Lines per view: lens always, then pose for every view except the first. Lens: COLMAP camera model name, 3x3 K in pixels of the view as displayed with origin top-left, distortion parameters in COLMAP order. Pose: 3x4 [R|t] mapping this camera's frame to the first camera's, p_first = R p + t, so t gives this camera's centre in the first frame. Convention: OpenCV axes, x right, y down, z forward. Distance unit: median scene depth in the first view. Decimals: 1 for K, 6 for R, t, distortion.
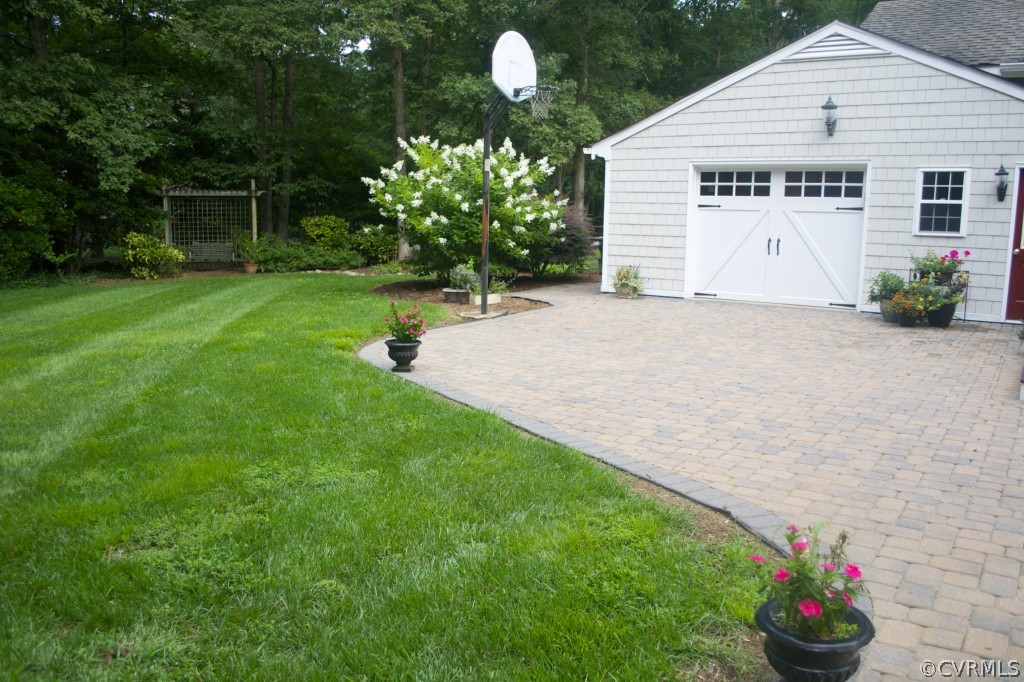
lens RADIAL K [[821.4, 0, 508.1], [0, 821.4, 349.9], [0, 0, 1]] dist [-0.087535, 0.013897]
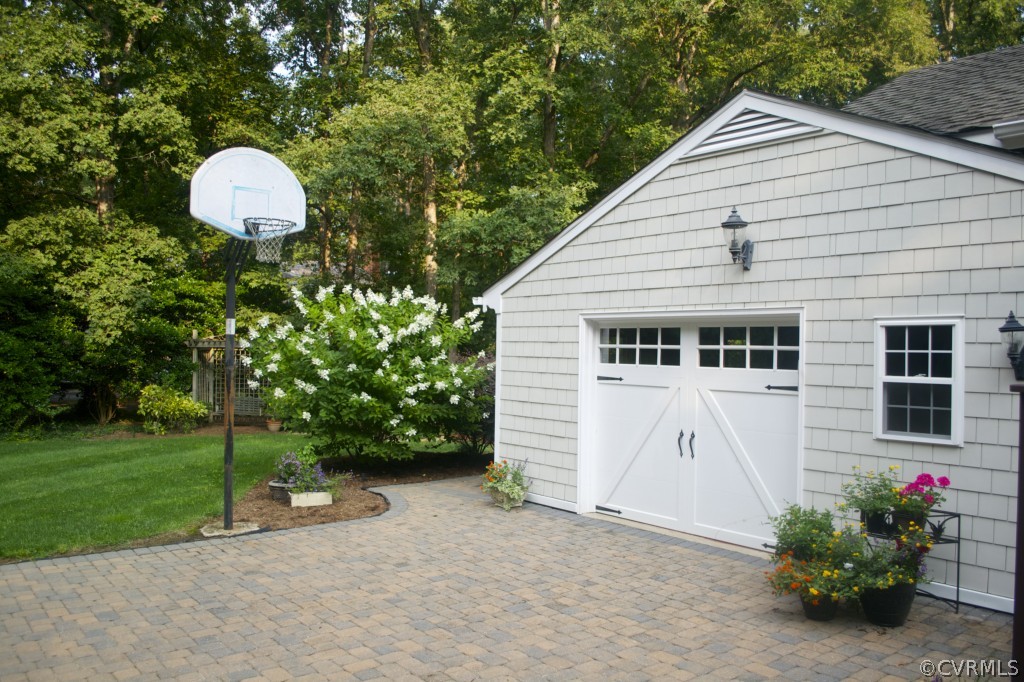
lens RADIAL K [[821.4, 0, 508.1], [0, 821.4, 349.9], [0, 0, 1]] dist [-0.087535, 0.013897]
pose [[0.954831, 0.002939, -0.297135, 0.414199], [-0.053652, 0.985222, -0.162662, -0.095588], [0.292266, 0.171256, 0.940878, 0.374688]]
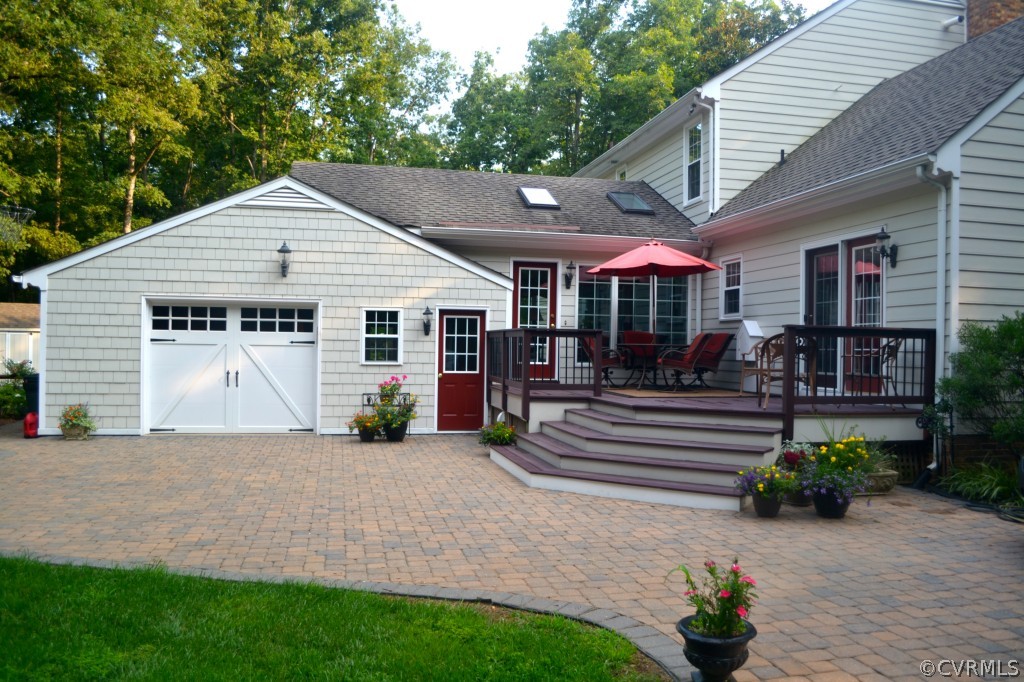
lens RADIAL K [[821.4, 0, 508.1], [0, 821.4, 349.9], [0, 0, 1]] dist [-0.087535, 0.013897]
pose [[0.690761, -0.001223, 0.723082, -0.194836], [0.117185, 0.986968, -0.110278, -0.008679], [-0.713525, 0.160910, 0.681902, 0.039502]]
